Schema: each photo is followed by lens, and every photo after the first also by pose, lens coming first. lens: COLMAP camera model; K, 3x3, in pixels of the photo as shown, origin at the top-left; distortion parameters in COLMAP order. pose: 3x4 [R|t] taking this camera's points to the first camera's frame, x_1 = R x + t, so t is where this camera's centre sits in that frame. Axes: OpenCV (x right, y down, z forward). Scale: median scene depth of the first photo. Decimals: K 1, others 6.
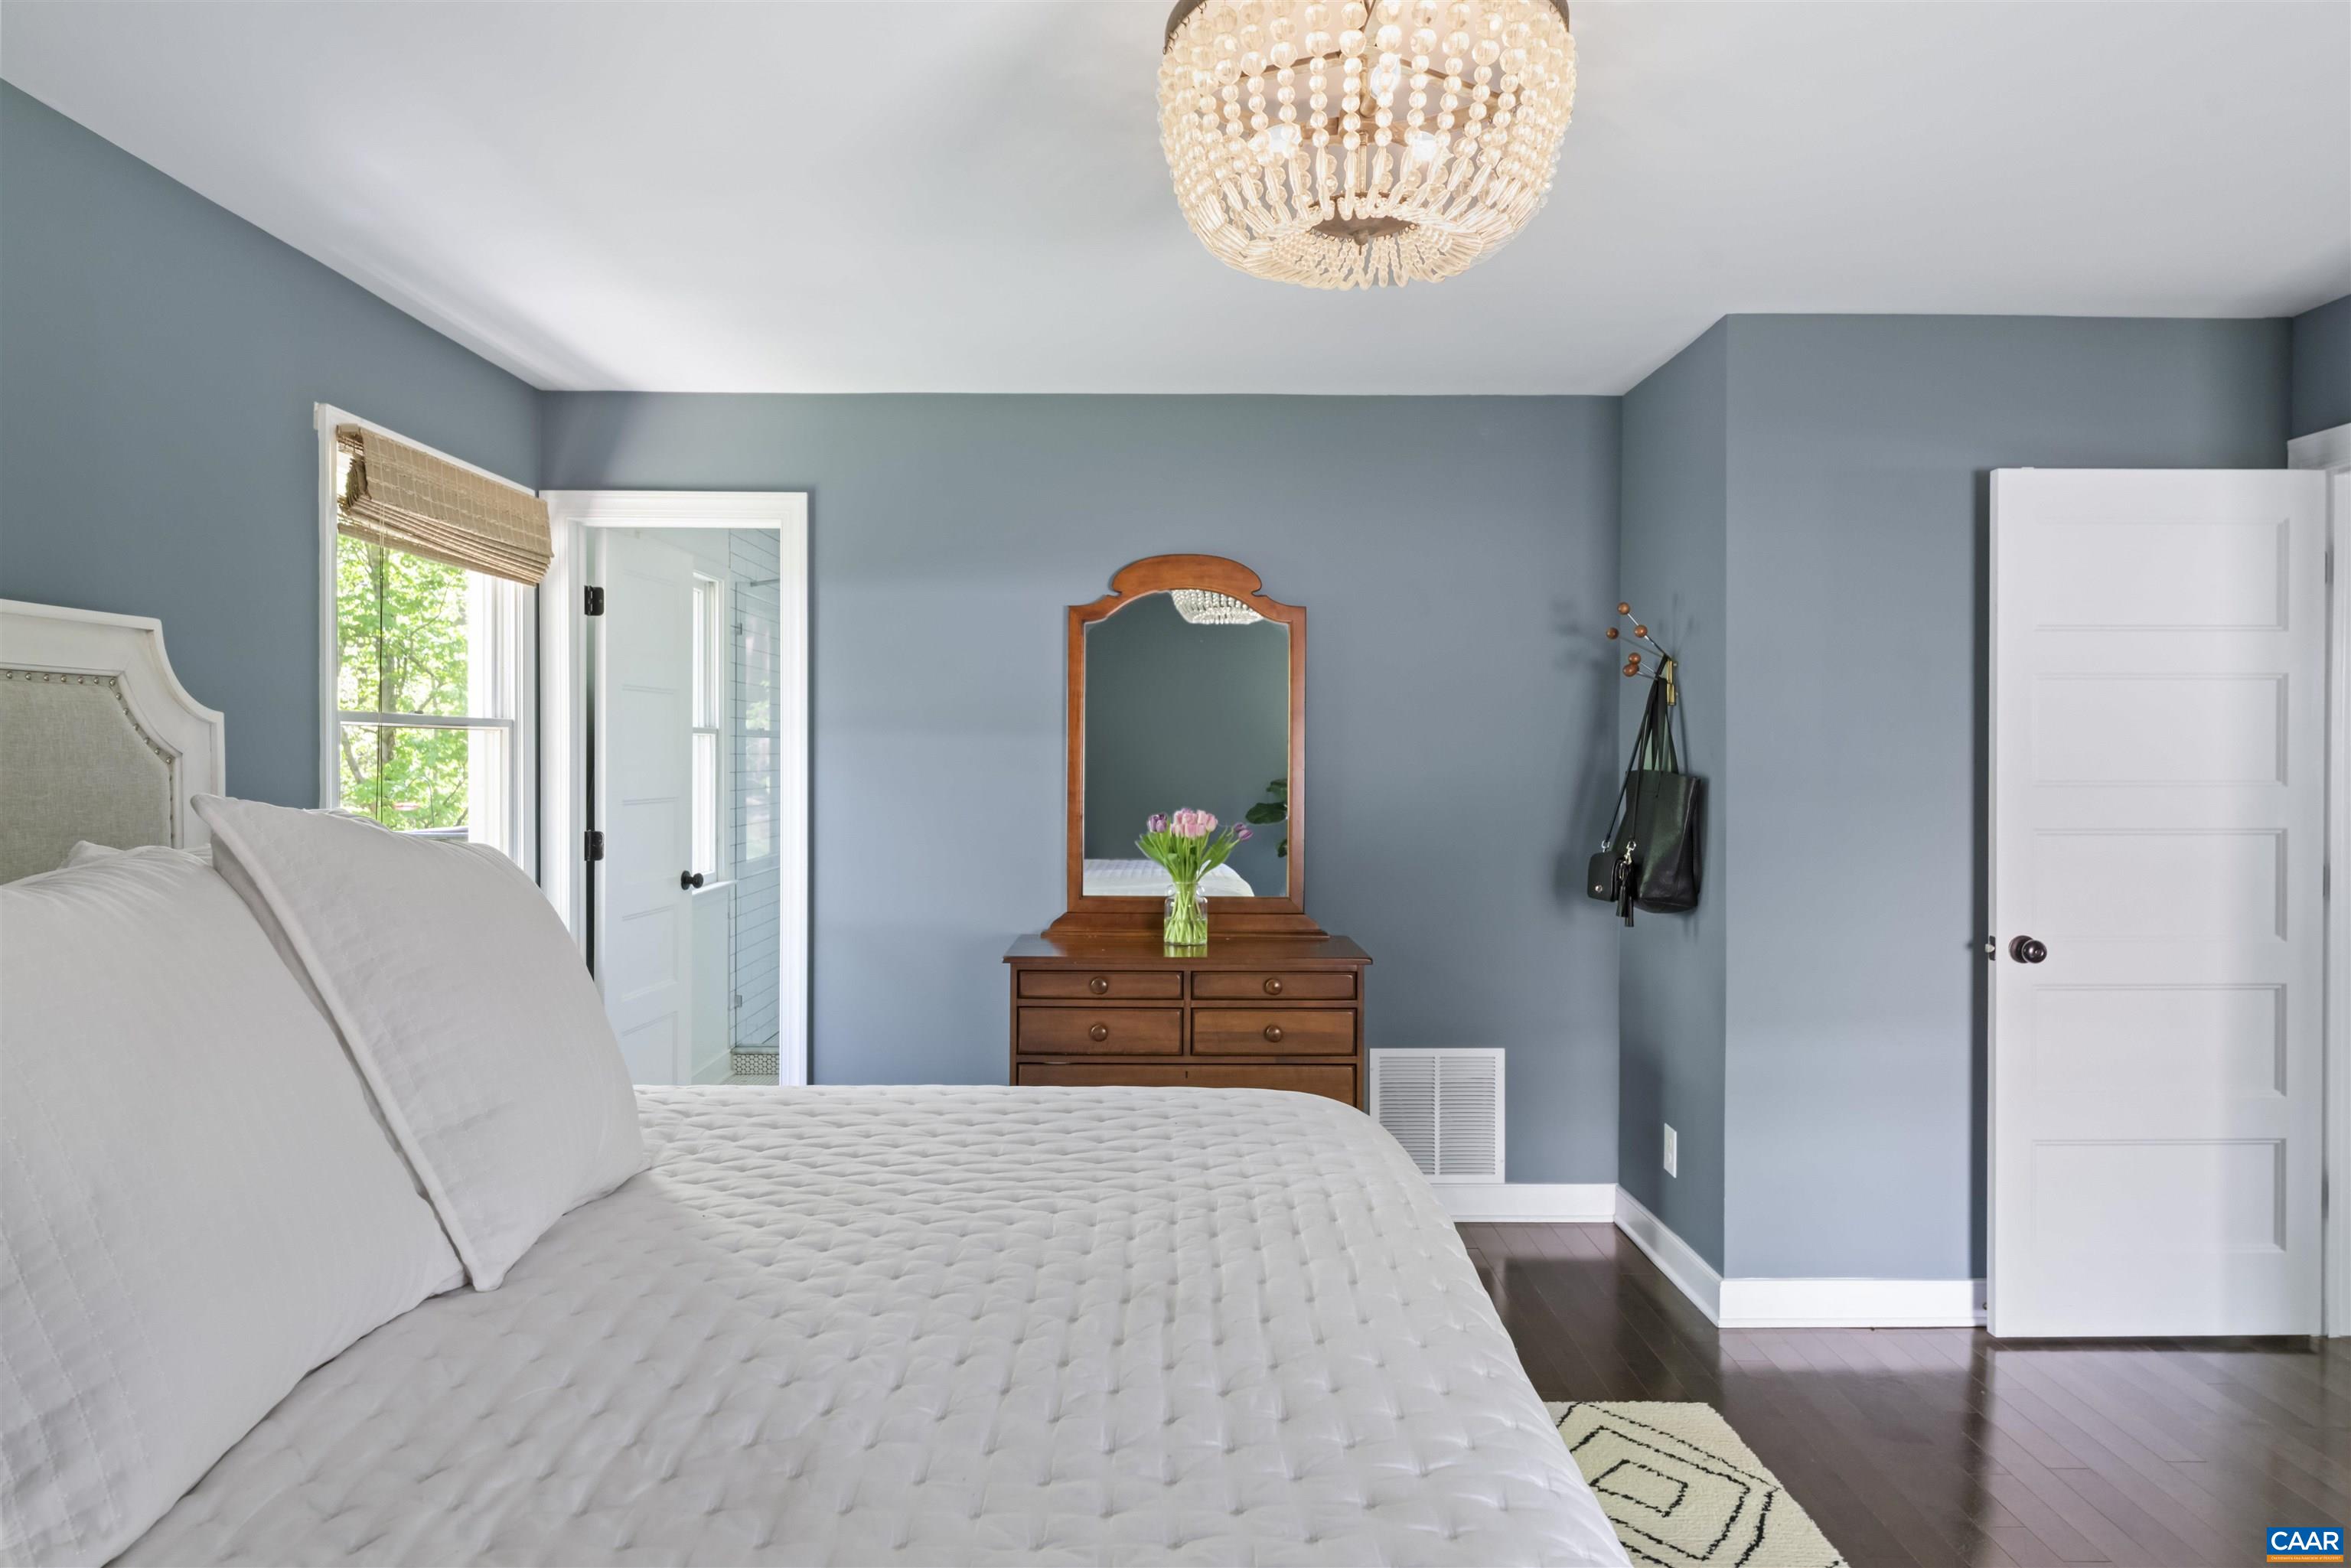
lens RADIAL K [[1425.1, 0, 1176.8], [0, 1425.1, 784.6], [0, 0, 1]] dist [-0.004256, -0.004895]
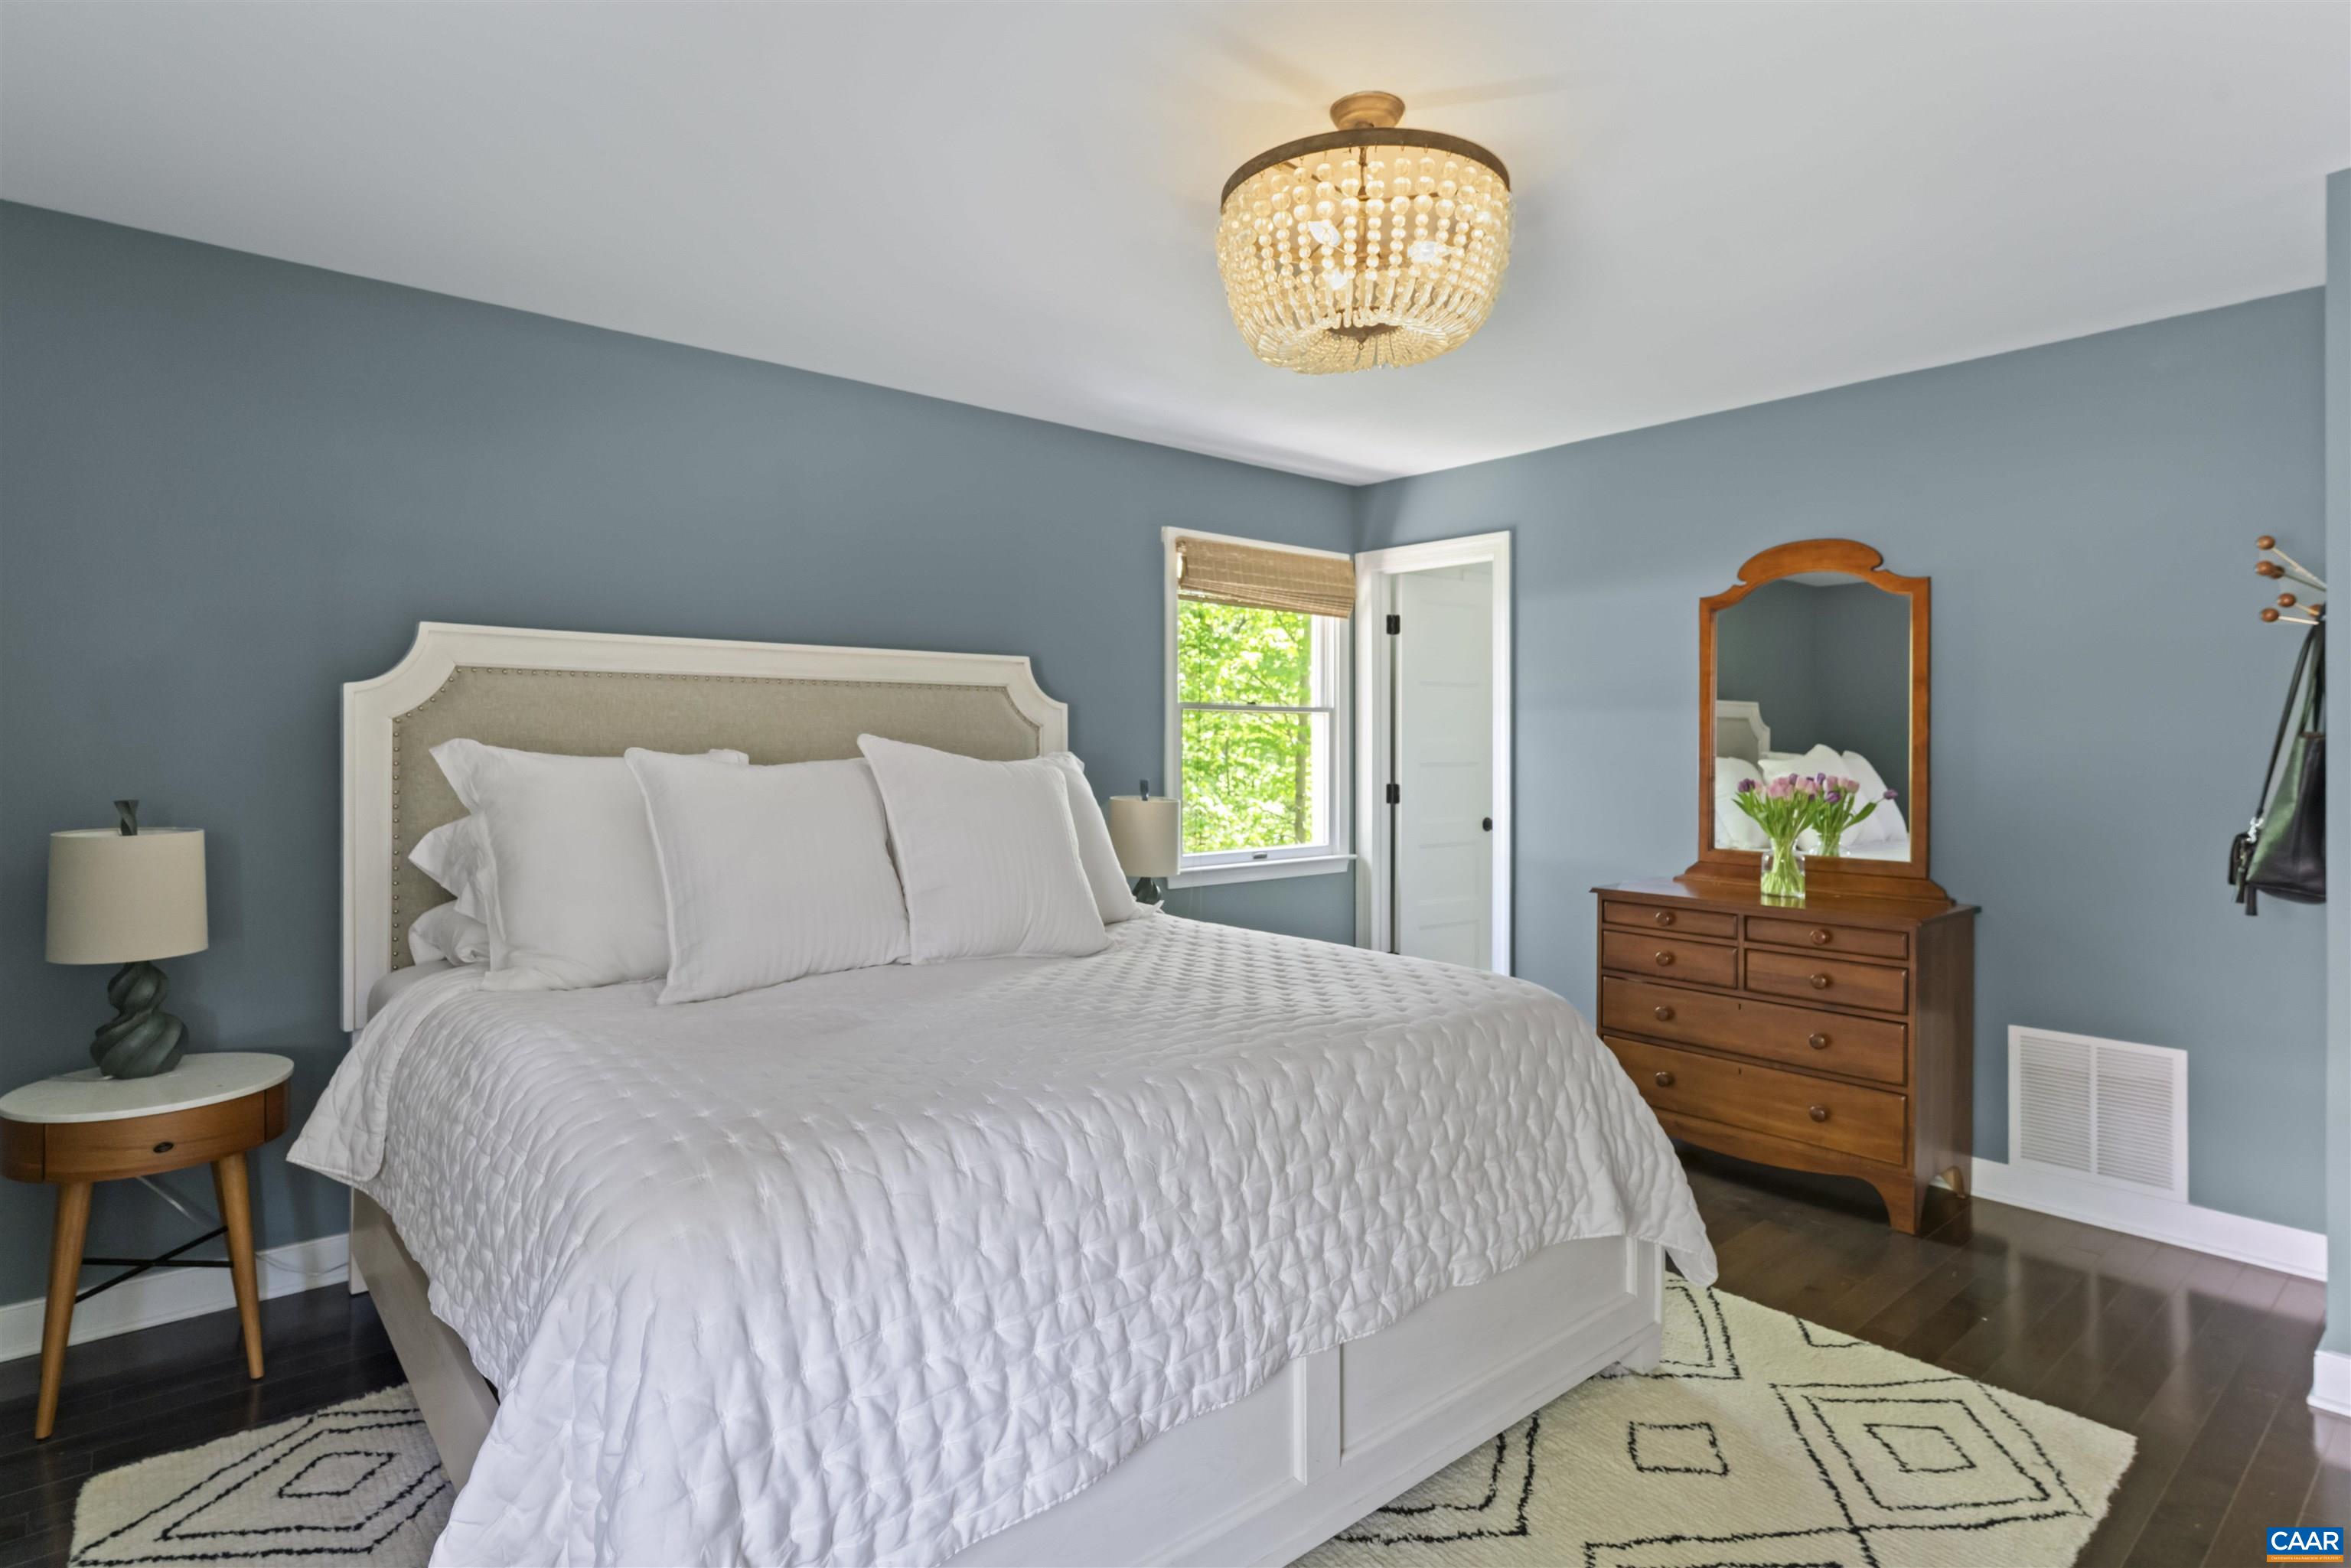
lens RADIAL K [[1207.7, 0, 1181.4], [0, 1207.7, 758.0], [0, 0, 1]] dist [-0.004648, 0.000786]
pose [[0.654033, 0.006600, -0.756437, 0.410131], [-0.014790, 0.999882, -0.004063, 0.016268], [0.756321, 0.013845, 0.654054, 0.036988]]
